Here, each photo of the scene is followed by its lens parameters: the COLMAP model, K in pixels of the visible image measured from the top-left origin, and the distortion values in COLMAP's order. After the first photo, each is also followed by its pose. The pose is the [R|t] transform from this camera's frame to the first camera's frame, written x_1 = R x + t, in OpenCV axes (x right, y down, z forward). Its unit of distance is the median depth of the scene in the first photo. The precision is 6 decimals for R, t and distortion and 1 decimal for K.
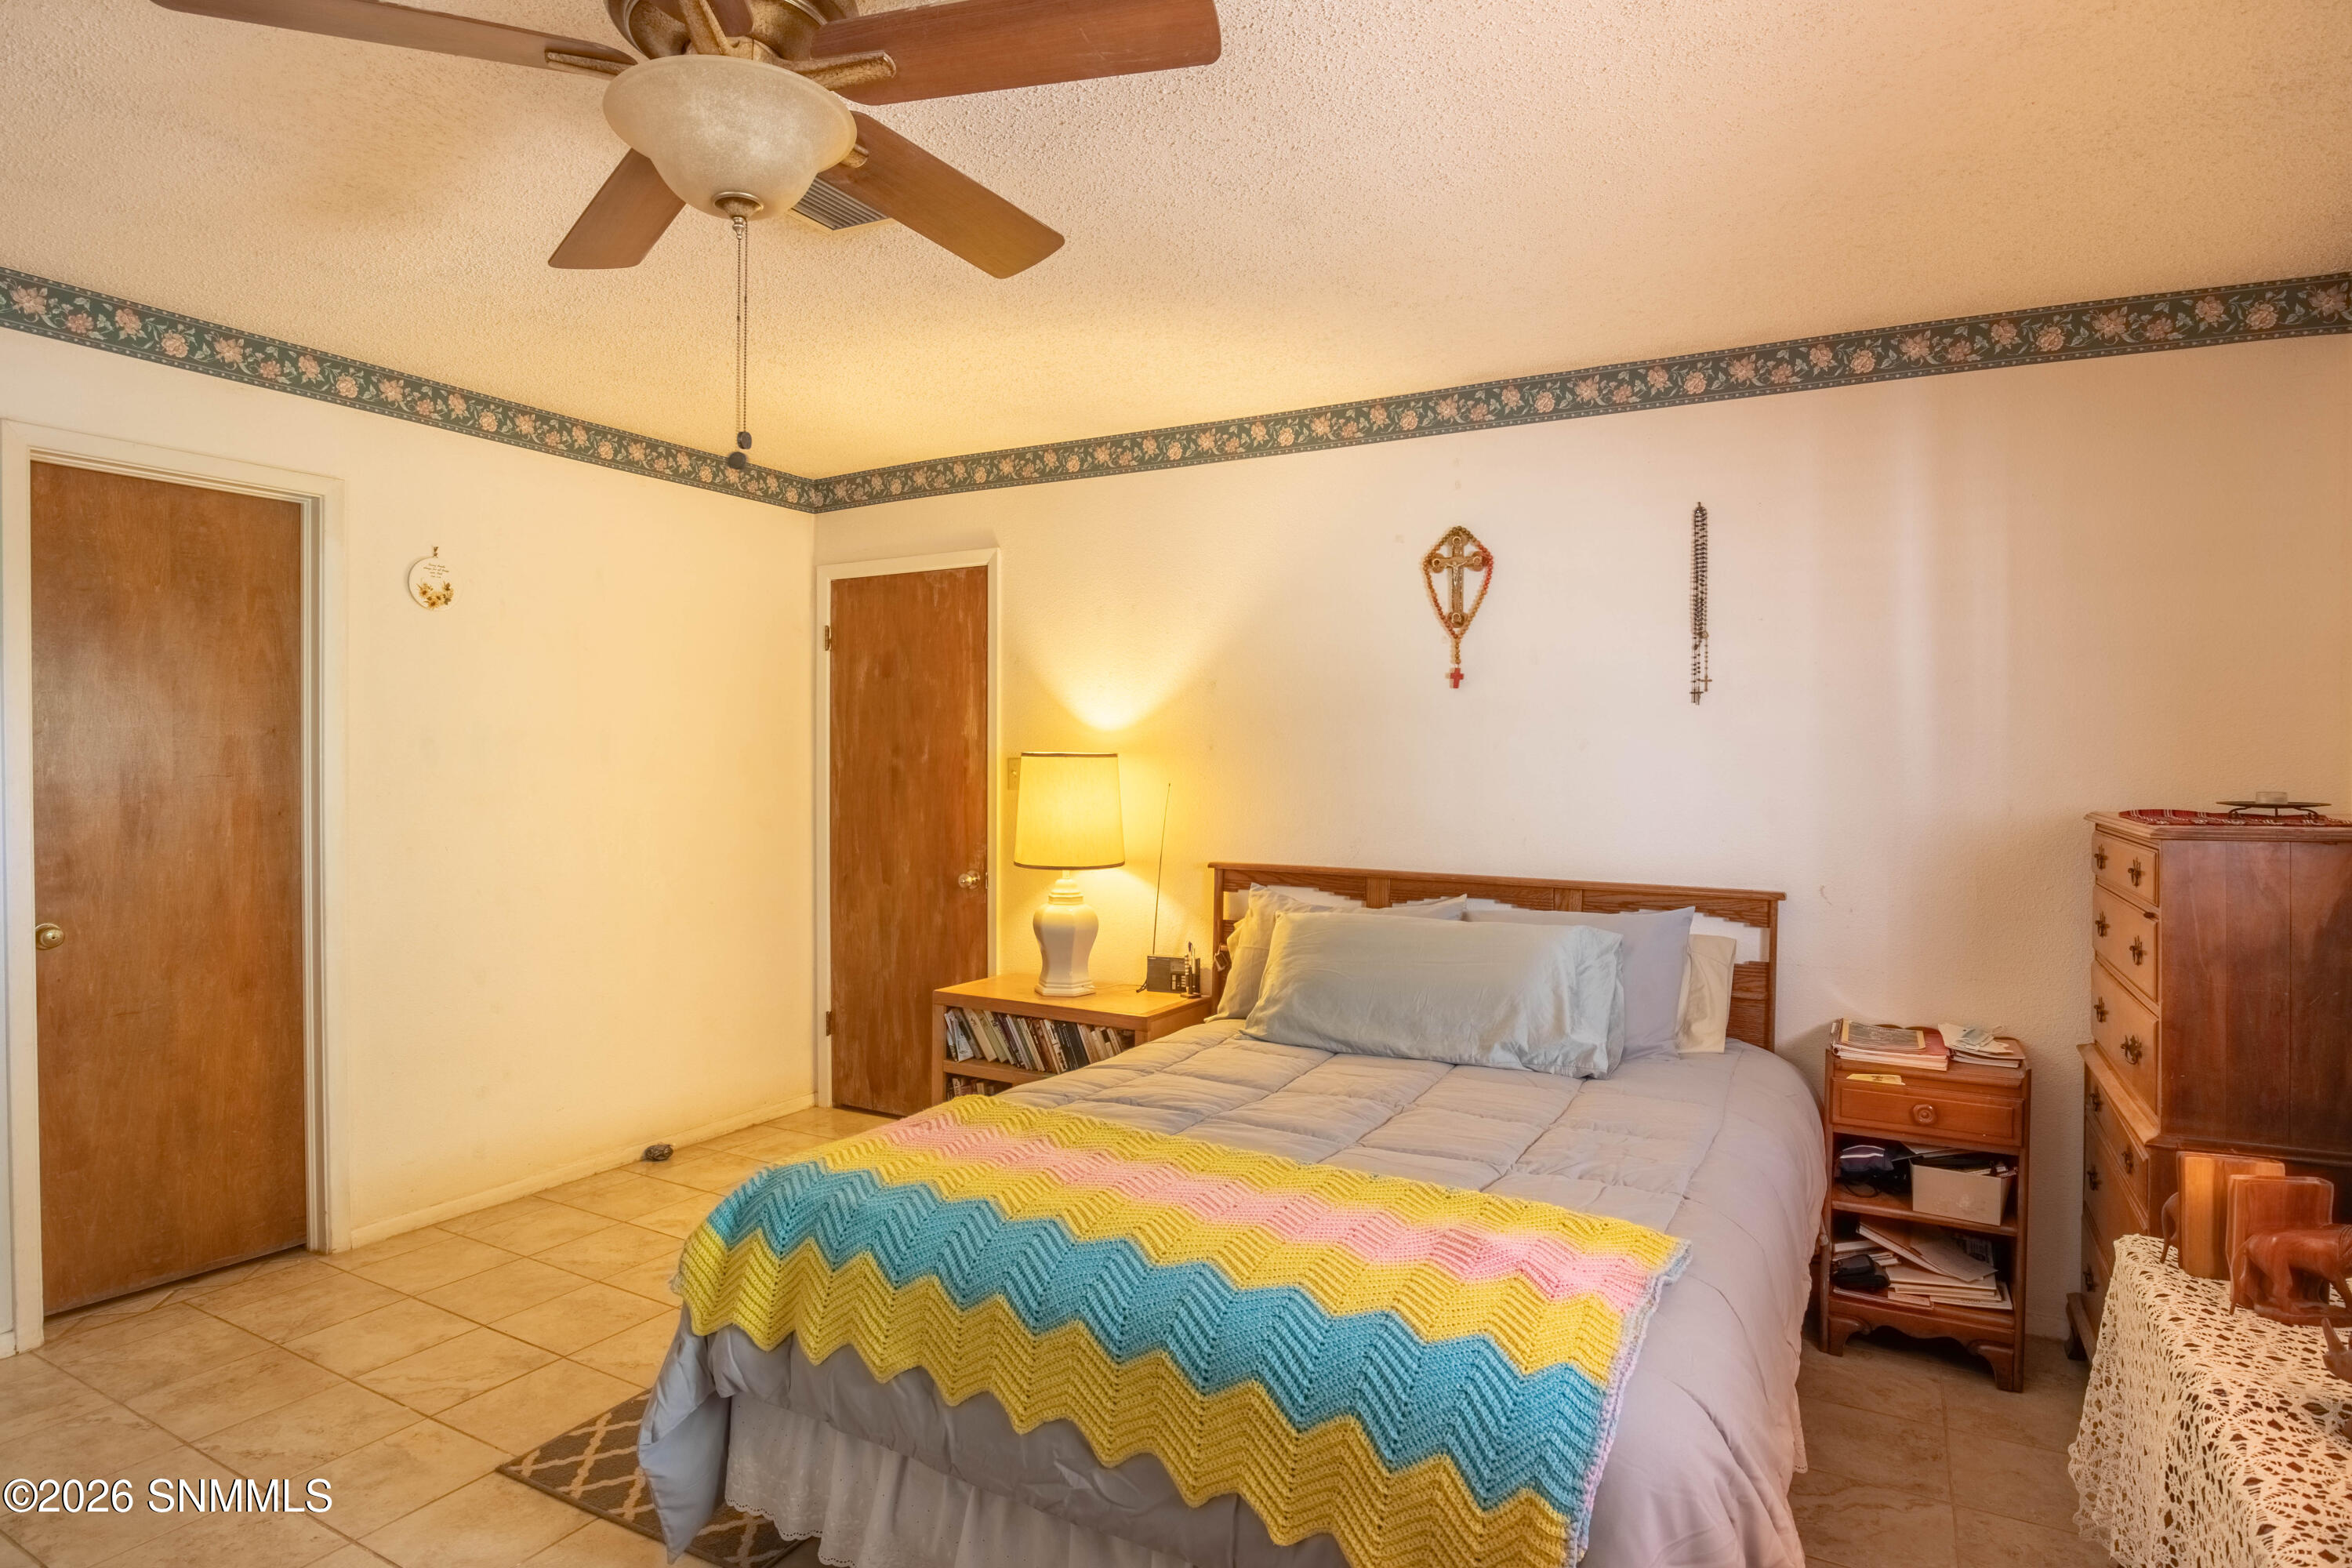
lens RADIAL K [[1245.2, 0, 1191.7], [0, 1245.2, 776.9], [0, 0, 1]] dist [-0.053917, 0.022238]
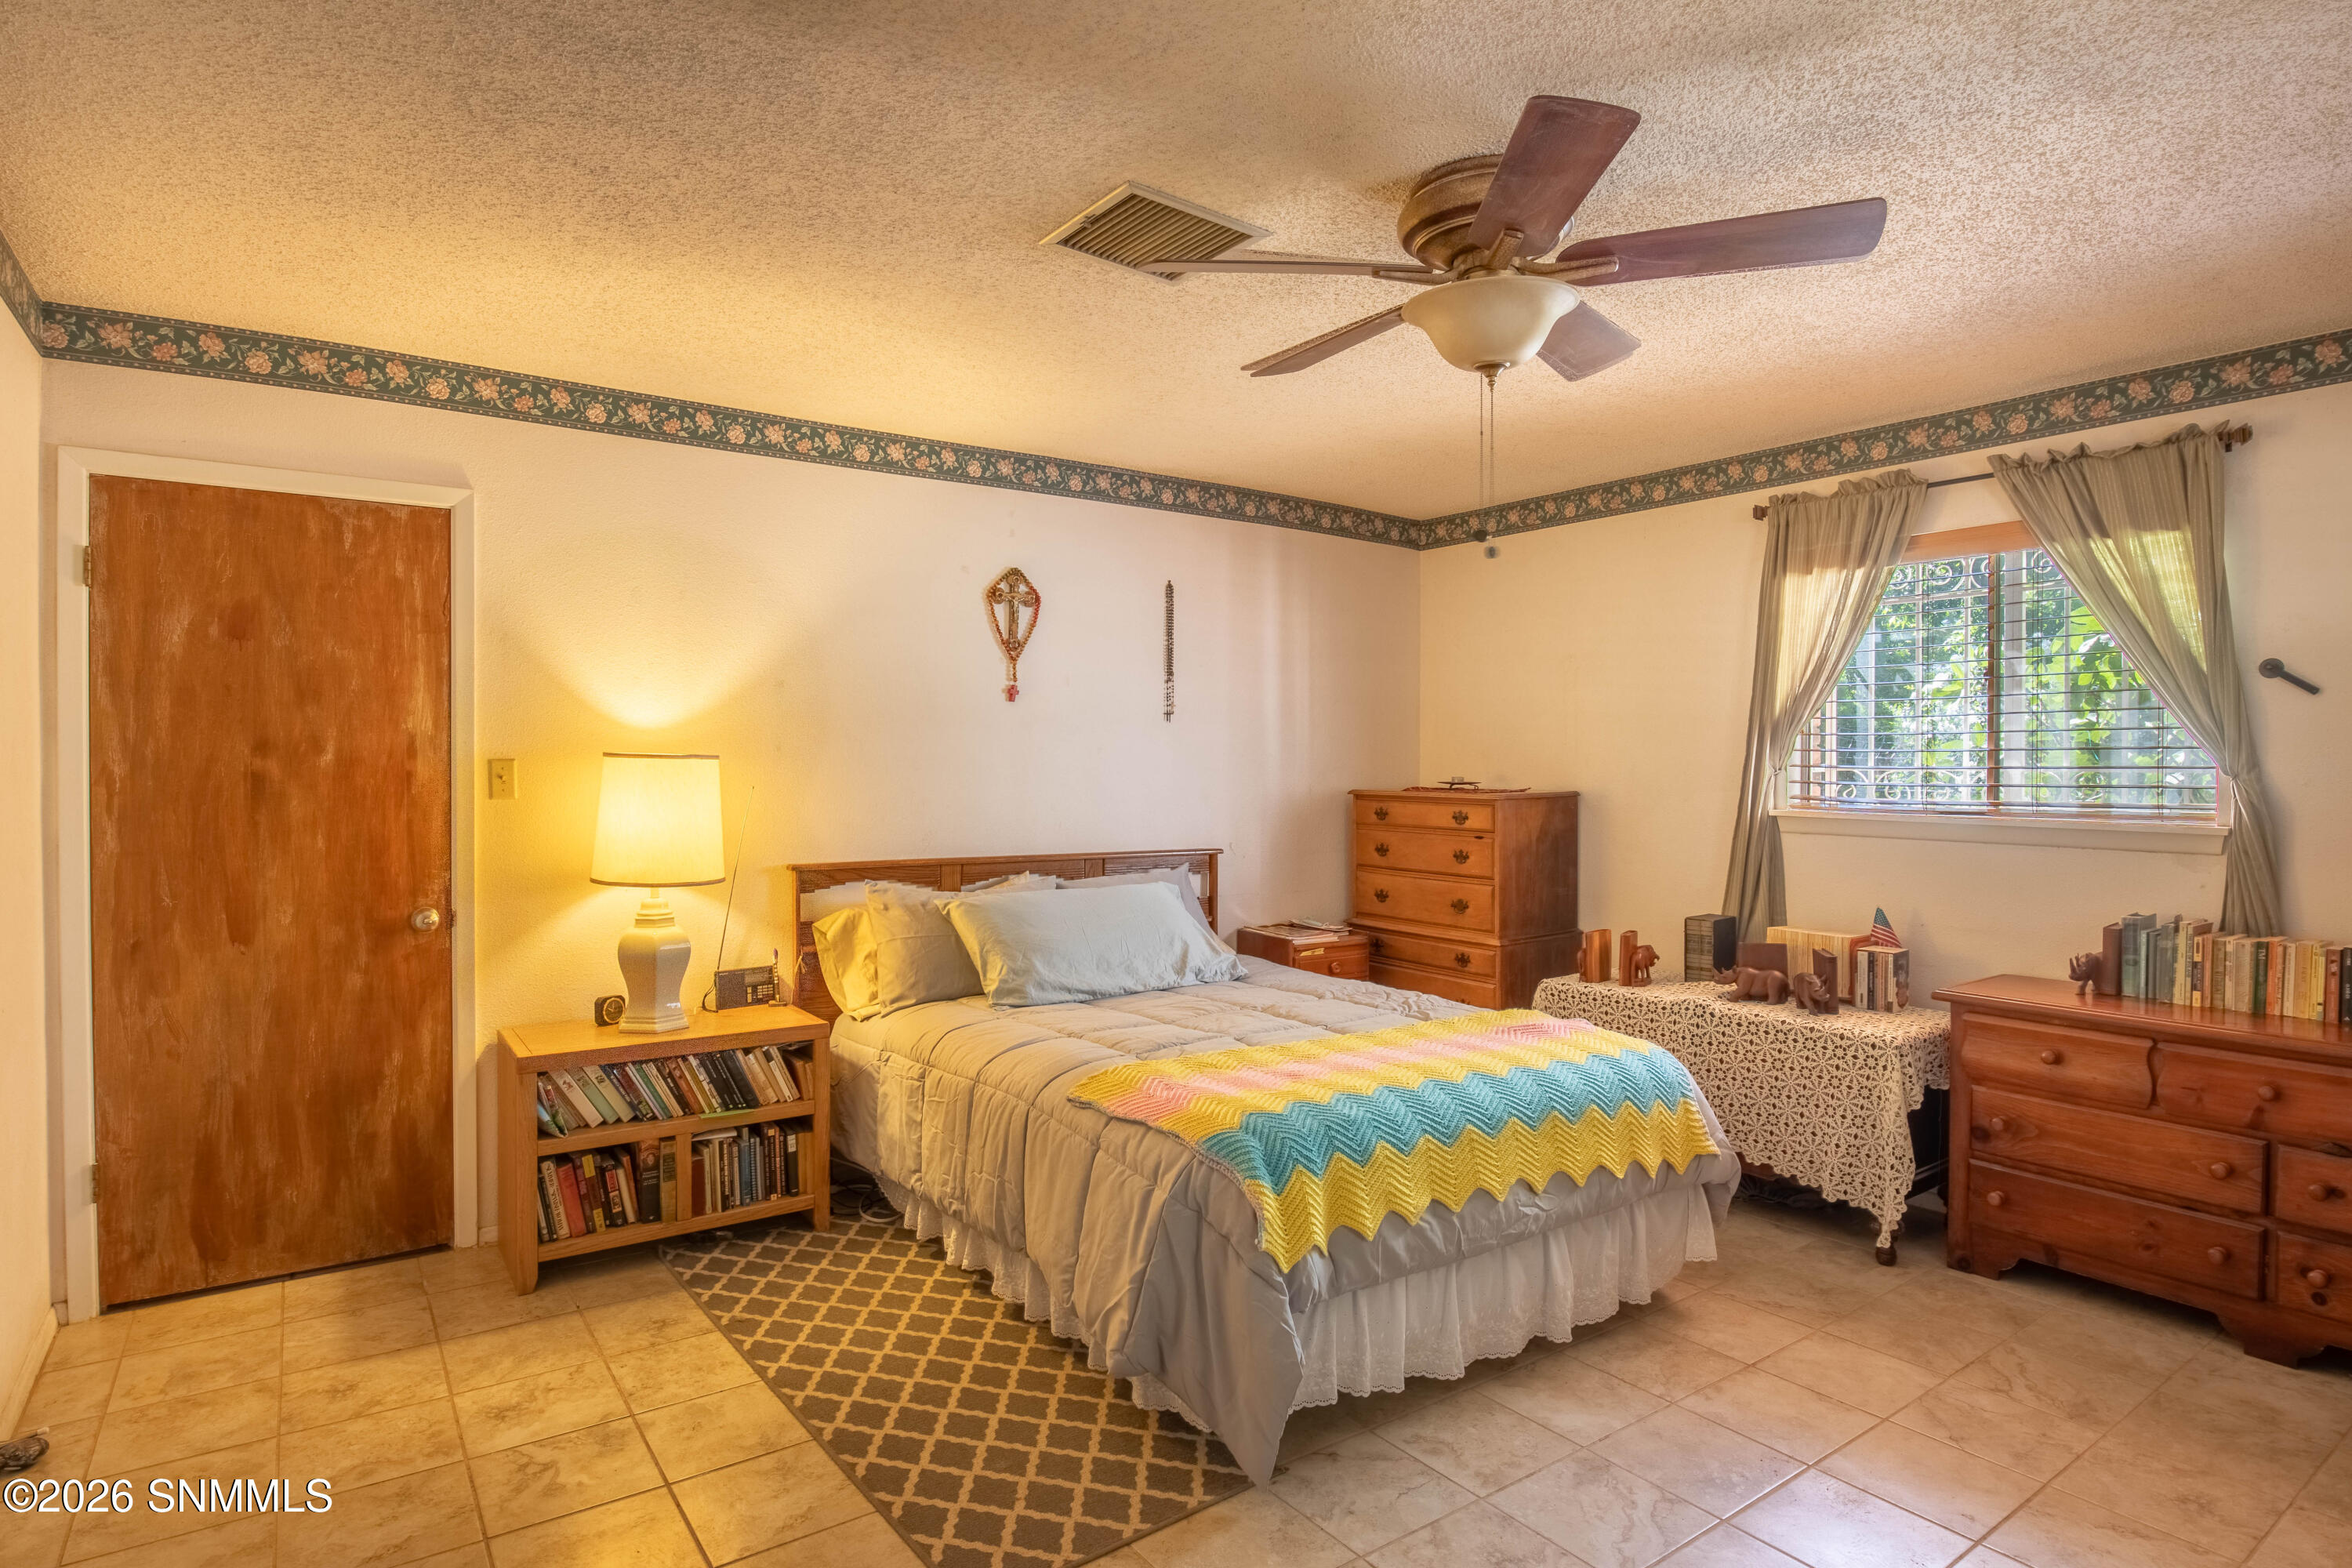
lens RADIAL K [[1245.2, 0, 1191.7], [0, 1245.2, 776.9], [0, 0, 1]] dist [-0.053917, 0.022238]
pose [[0.438128, -0.013975, 0.898804, -0.654103], [0.009770, 0.999894, 0.010784, -0.007869], [-0.898859, 0.004057, 0.438218, 0.256947]]
